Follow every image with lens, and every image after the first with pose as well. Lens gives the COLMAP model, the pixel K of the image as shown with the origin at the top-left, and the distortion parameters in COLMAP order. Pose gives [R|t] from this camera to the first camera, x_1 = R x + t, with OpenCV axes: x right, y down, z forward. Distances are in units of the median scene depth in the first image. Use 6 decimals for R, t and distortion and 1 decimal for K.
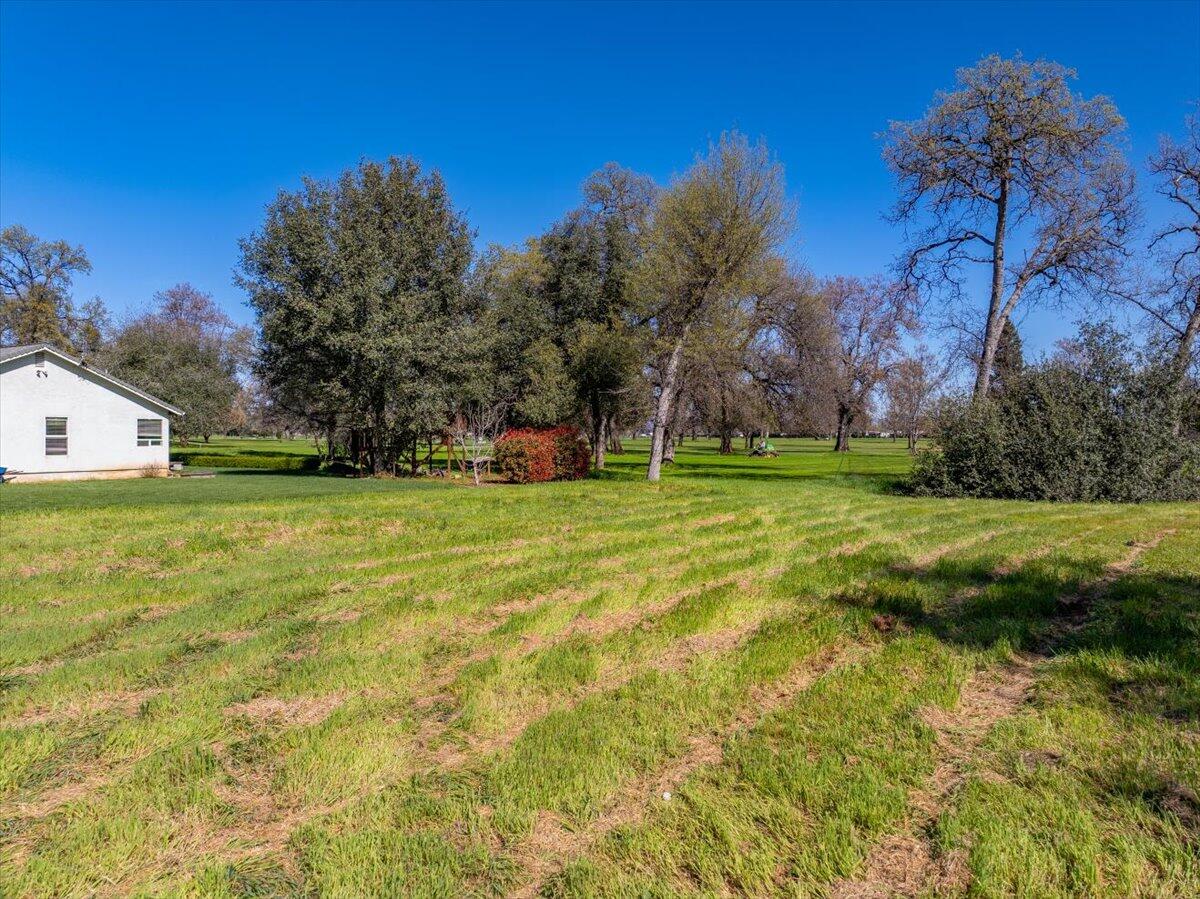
lens RADIAL K [[845.0, 0, 604.9], [0, 845.0, 443.7], [0, 0, 1]] dist [-0.042677, 0.005861]
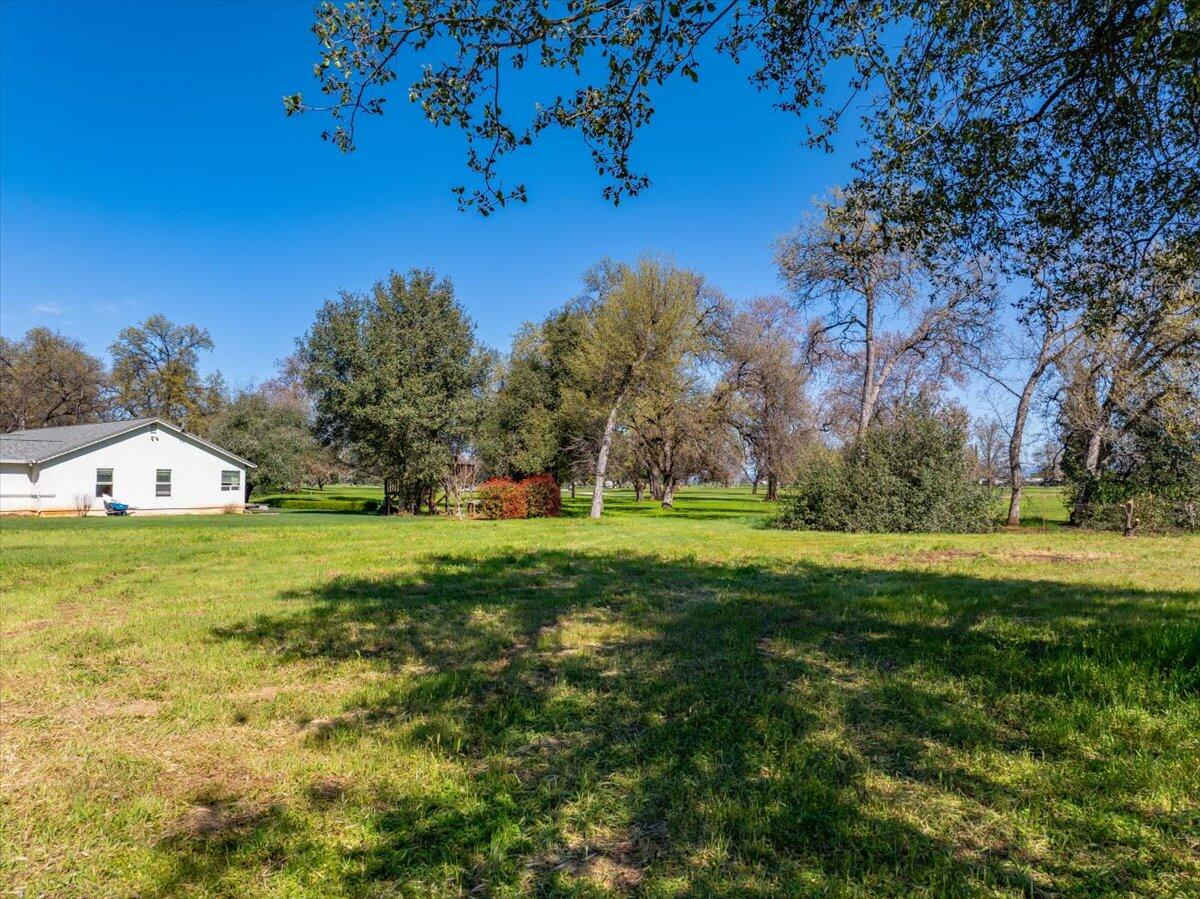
lens RADIAL K [[845.0, 0, 604.9], [0, 845.0, 443.7], [0, 0, 1]] dist [-0.042677, 0.005861]
pose [[0.990208, -0.006916, -0.139430, 0.245893], [-0.001113, 0.998349, -0.057429, 0.004403], [0.139597, 0.057022, 0.988565, -0.263221]]
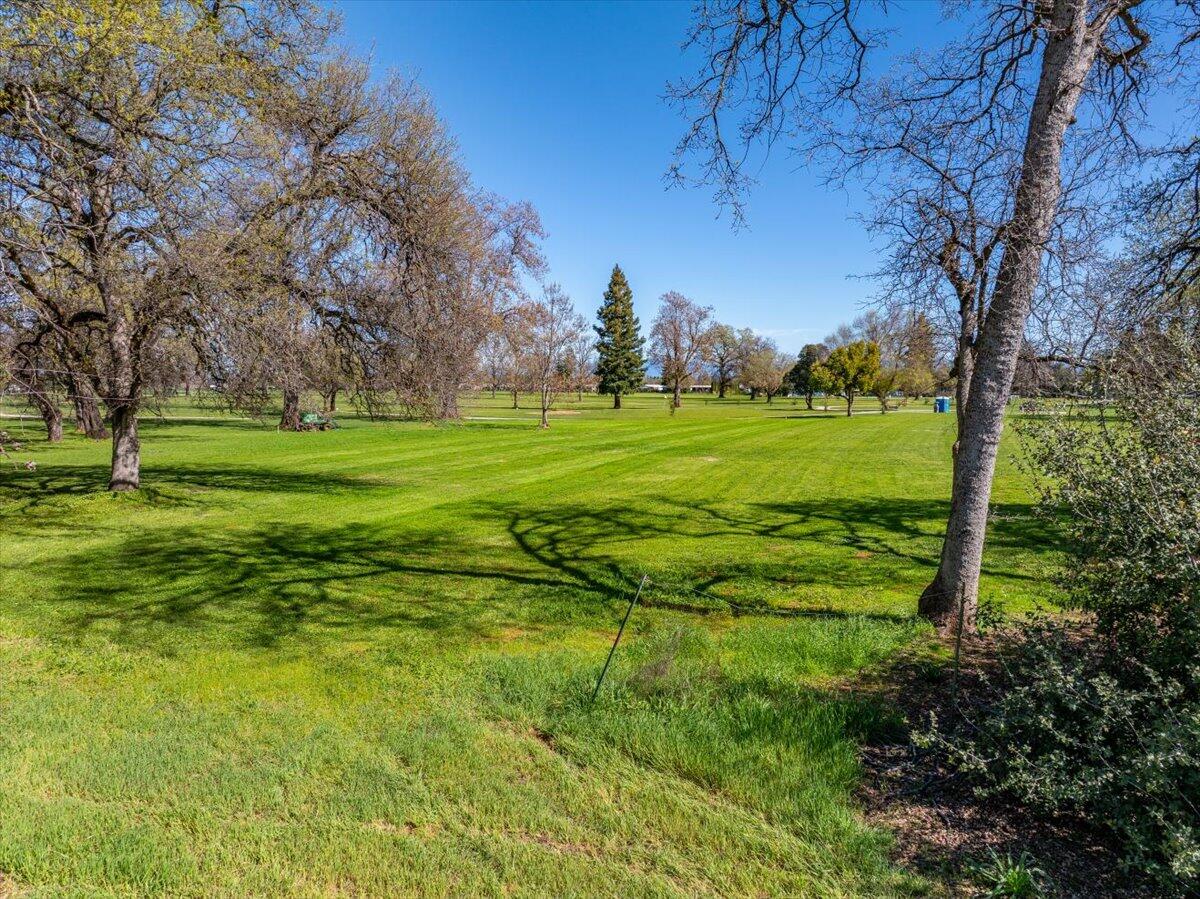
lens RADIAL K [[845.0, 0, 604.9], [0, 845.0, 443.7], [0, 0, 1]] dist [-0.042677, 0.005861]
pose [[0.887728, -0.029063, 0.459450, 0.159751], [0.002204, 0.998262, 0.058887, -0.044554], [-0.460363, -0.051263, 0.886249, 0.762870]]
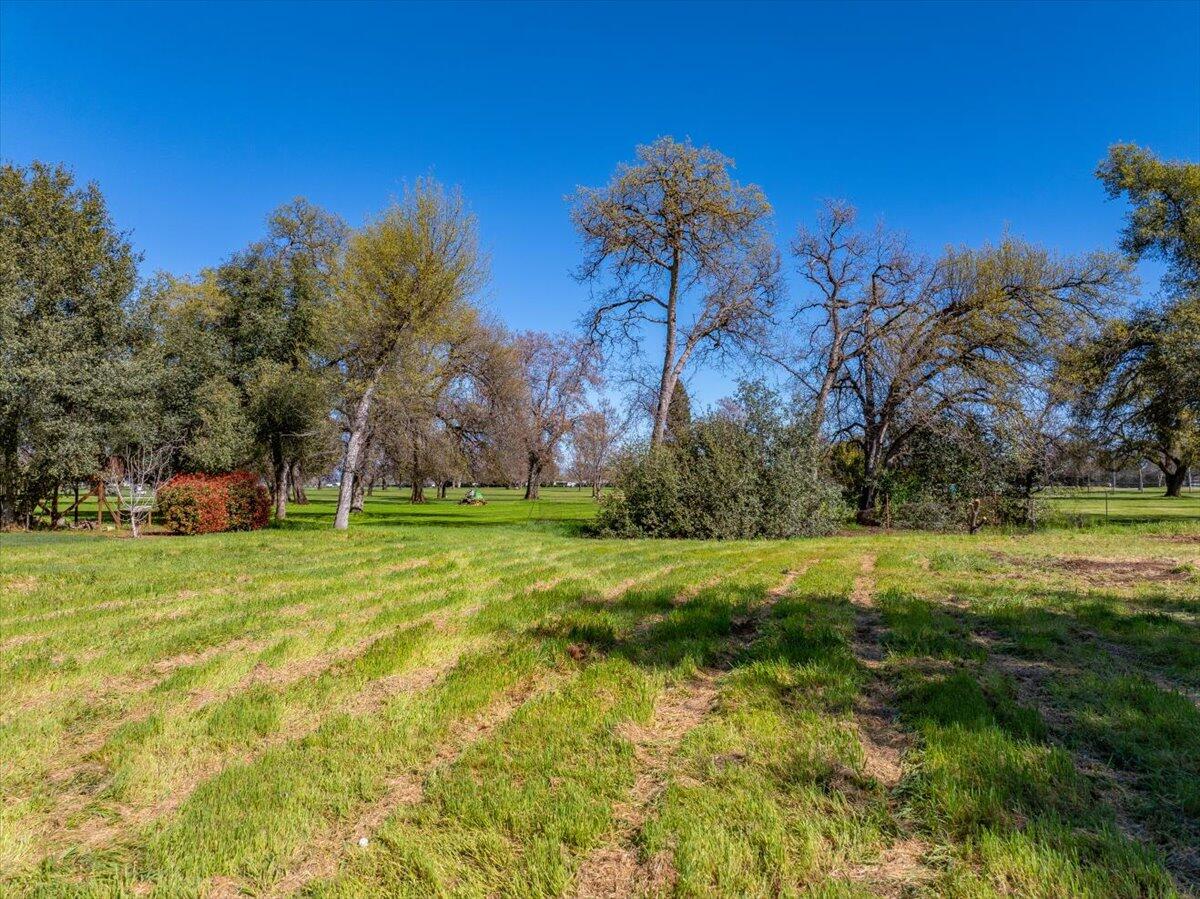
lens RADIAL K [[845.0, 0, 604.9], [0, 845.0, 443.7], [0, 0, 1]] dist [-0.042677, 0.005861]
pose [[0.935285, 0.015056, 0.353575, -0.000918], [0.006045, 0.998269, -0.058497, 0.004885], [-0.353843, 0.056848, 0.933575, 0.004250]]
